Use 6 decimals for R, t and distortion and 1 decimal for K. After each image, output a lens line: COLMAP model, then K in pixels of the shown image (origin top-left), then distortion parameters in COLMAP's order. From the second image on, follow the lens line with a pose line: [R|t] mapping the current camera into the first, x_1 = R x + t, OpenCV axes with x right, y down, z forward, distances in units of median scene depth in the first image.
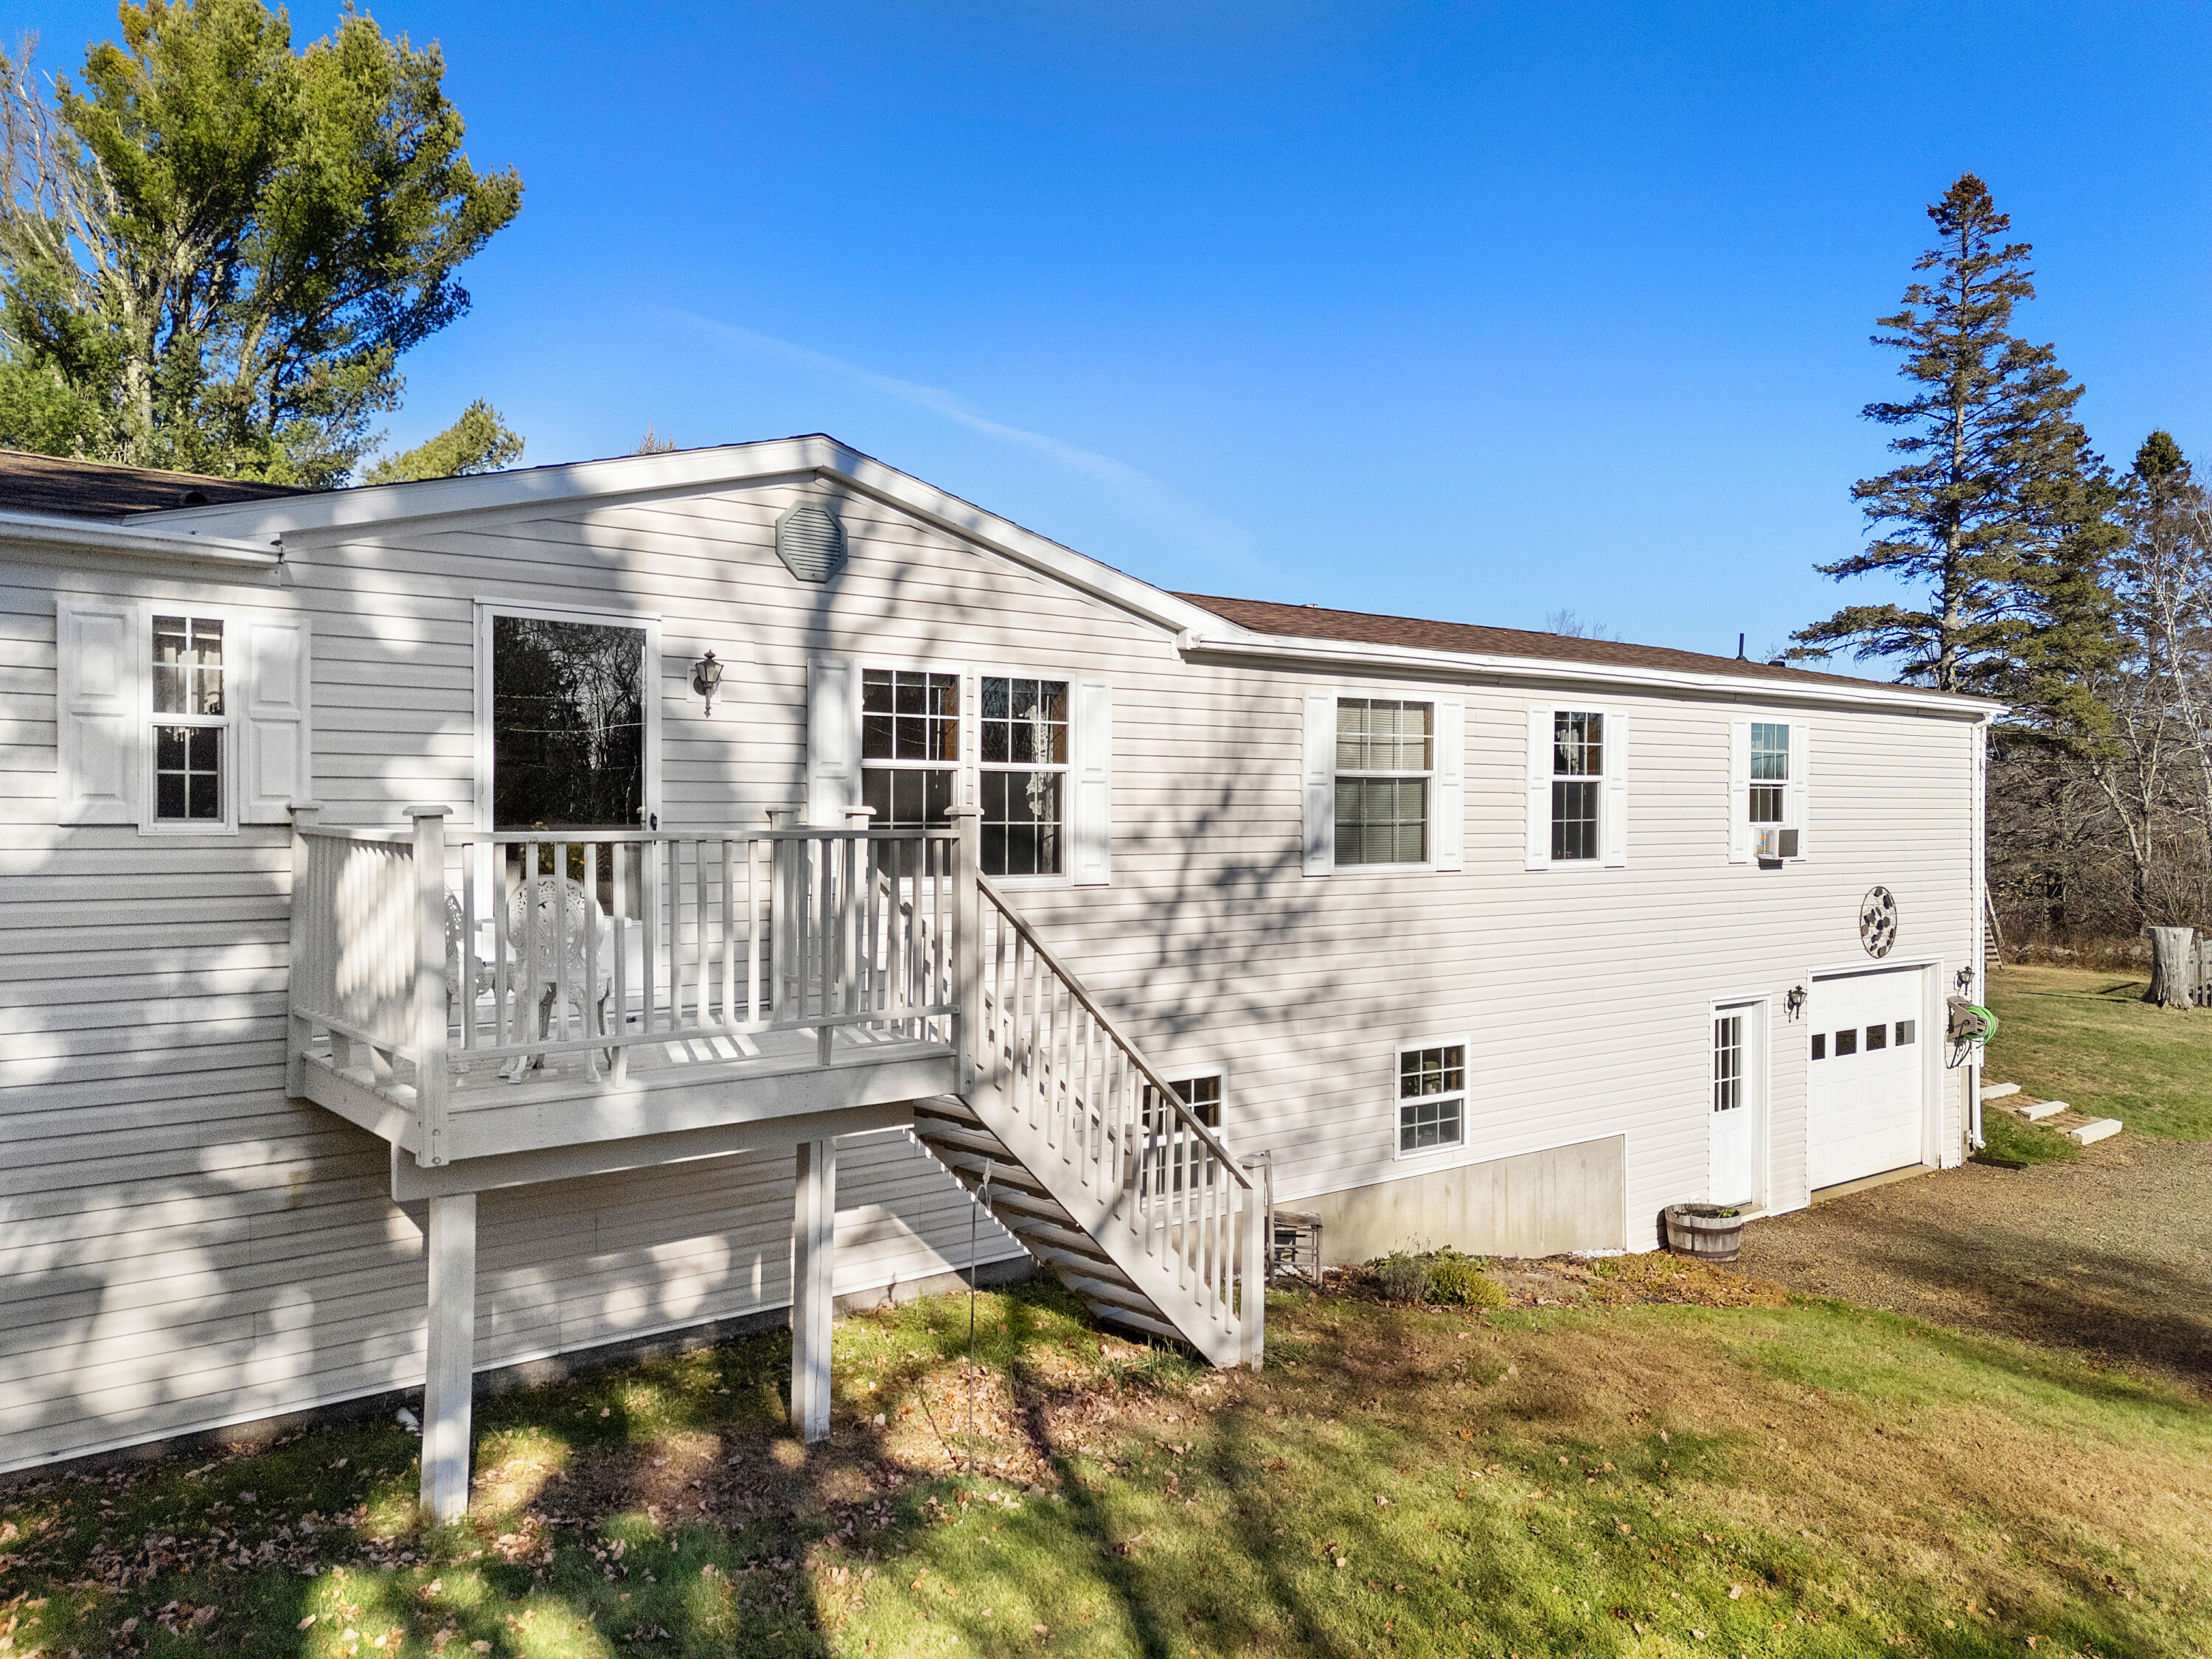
lens RADIAL K [[1648.4, 0, 1099.9], [0, 1648.4, 814.8], [0, 0, 1]] dist [0.089568, -0.079601]
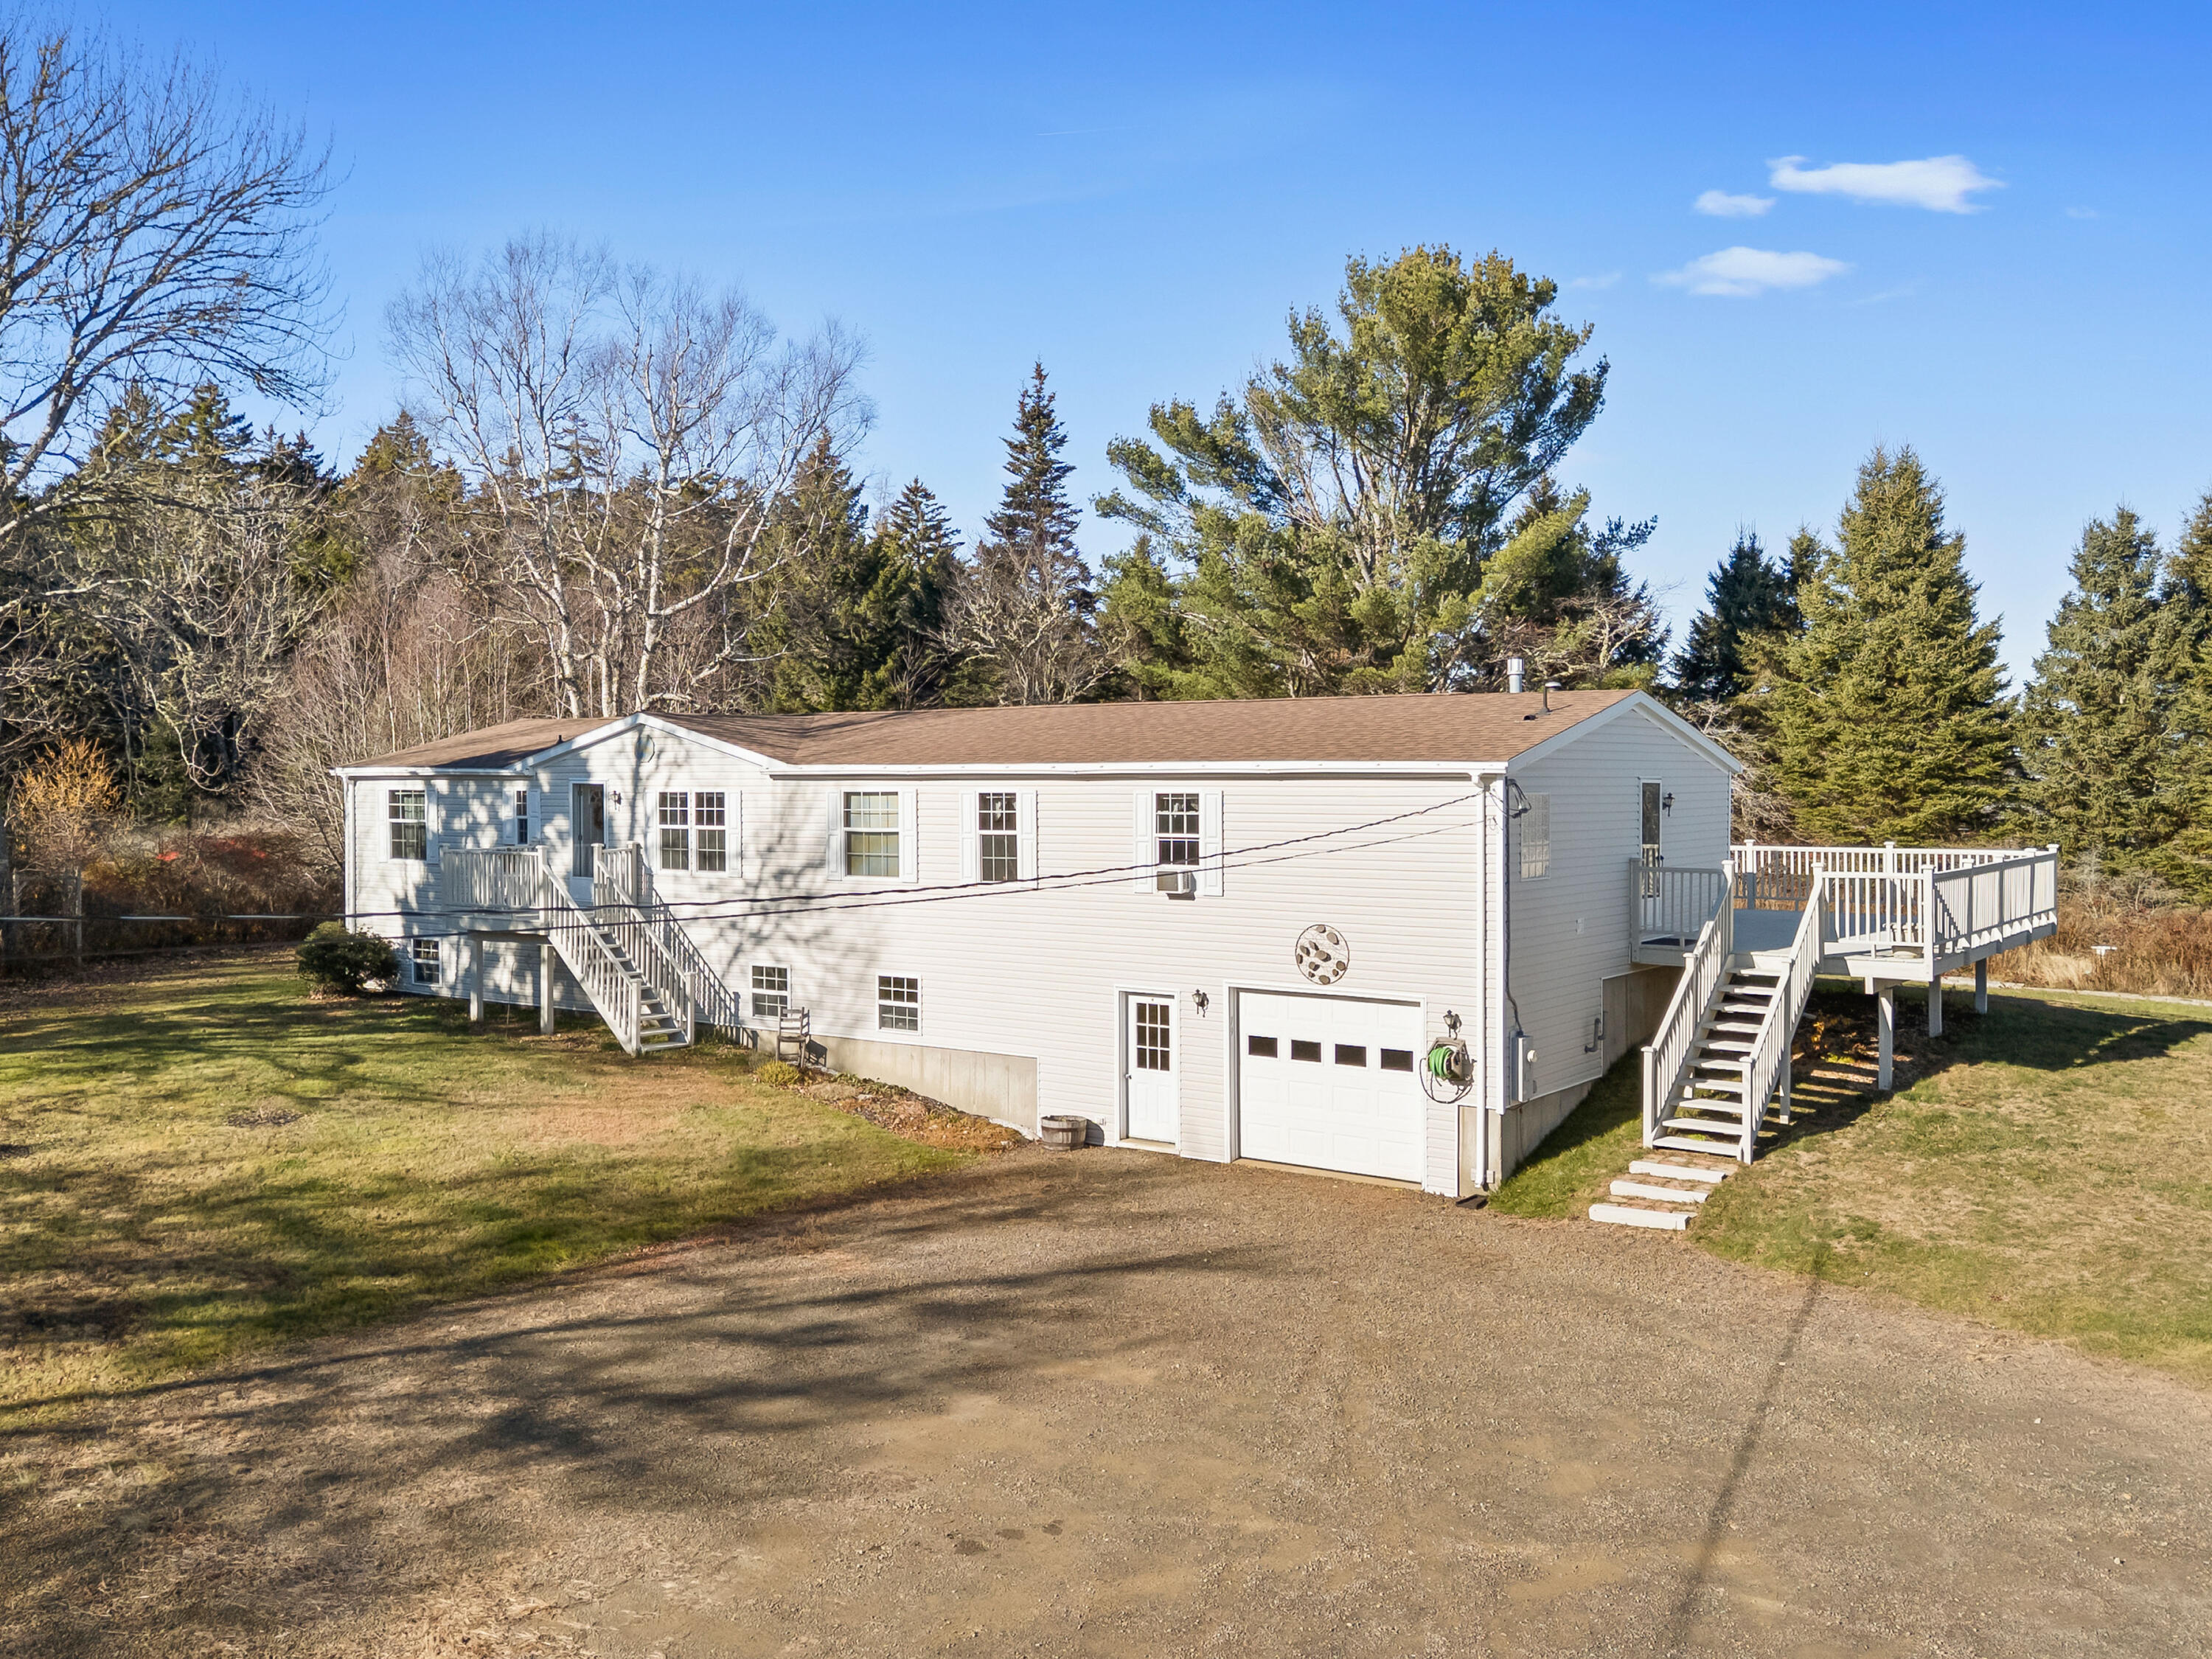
lens RADIAL K [[1870.6, 0, 1051.2], [0, 1870.6, 813.3], [0, 0, 1]] dist [0.126177, -0.203157]
pose [[0.257859, 0.018642, -0.966003, 2.314828], [0.000859, 0.999809, 0.019523, -0.086077], [0.966182, -0.005864, 0.257793, 0.631972]]
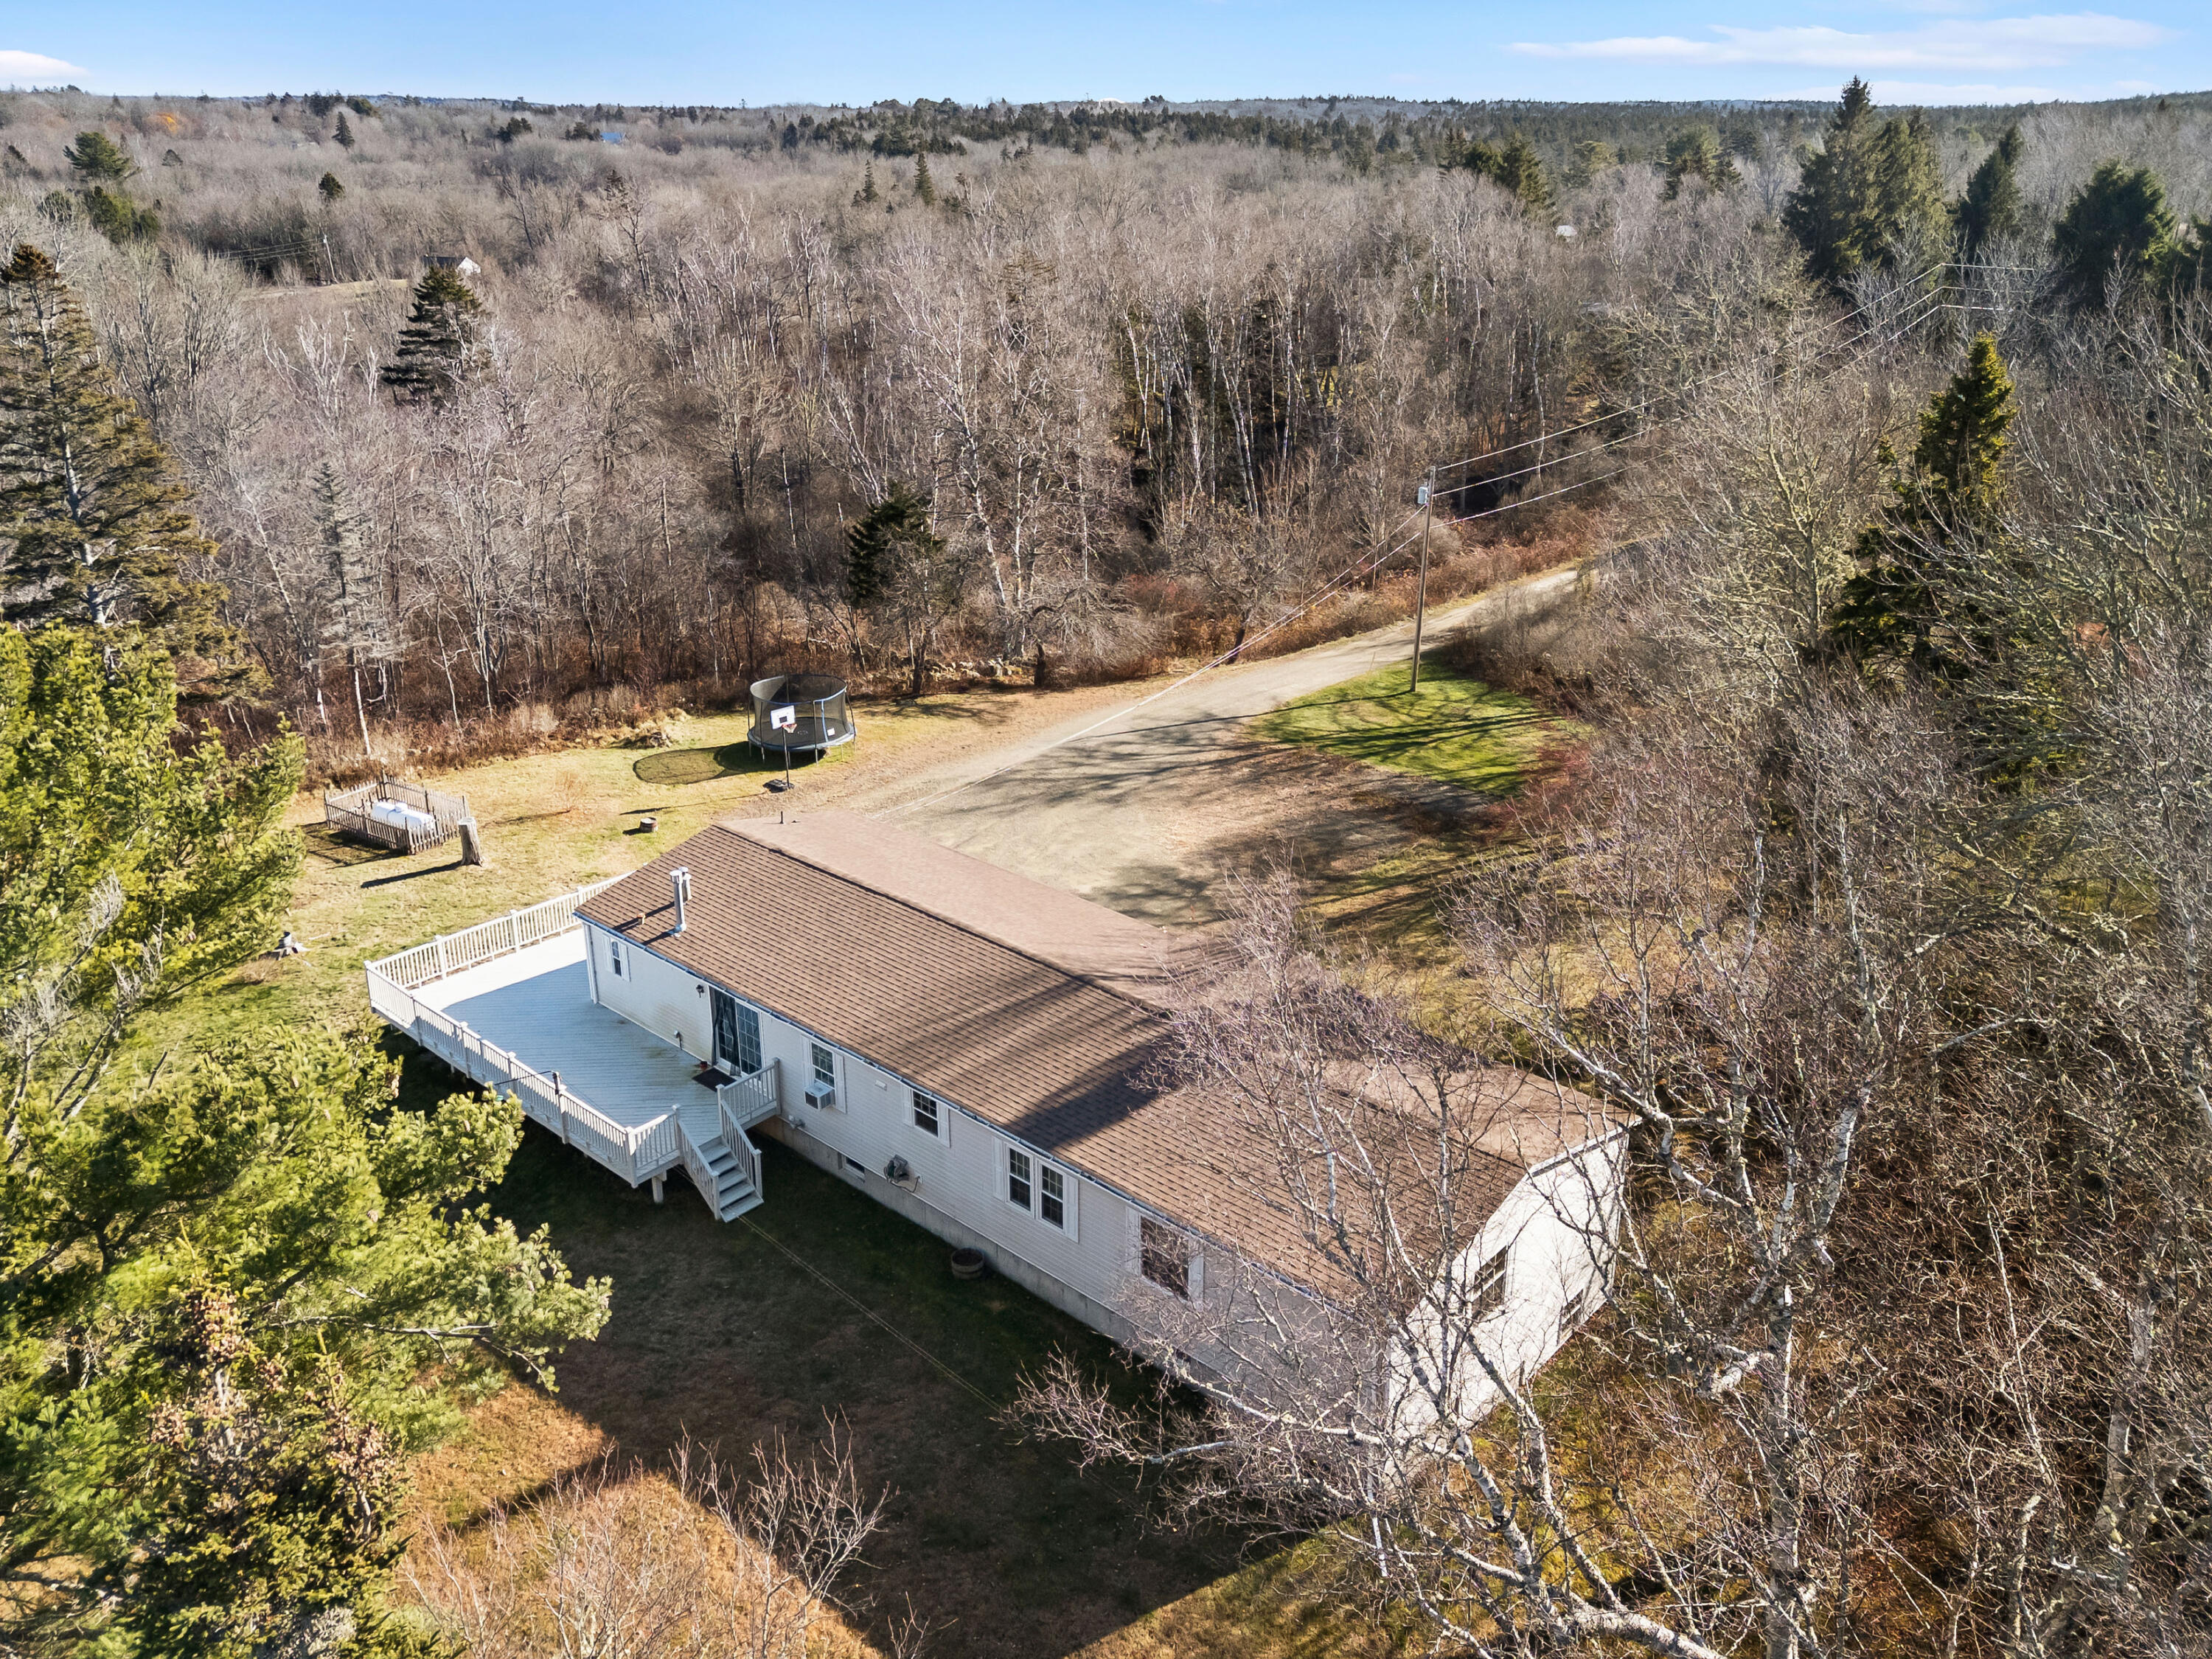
lens RADIAL K [[1701.5, 0, 1106.5], [0, 1701.5, 805.2], [0, 0, 1]] dist [0.108676, -0.138752]
pose [[-0.167977, -0.379687, 0.909737, -2.655501], [-0.005222, 0.923180, 0.384333, -1.514553], [-0.985777, 0.059809, -0.157055, 1.496997]]
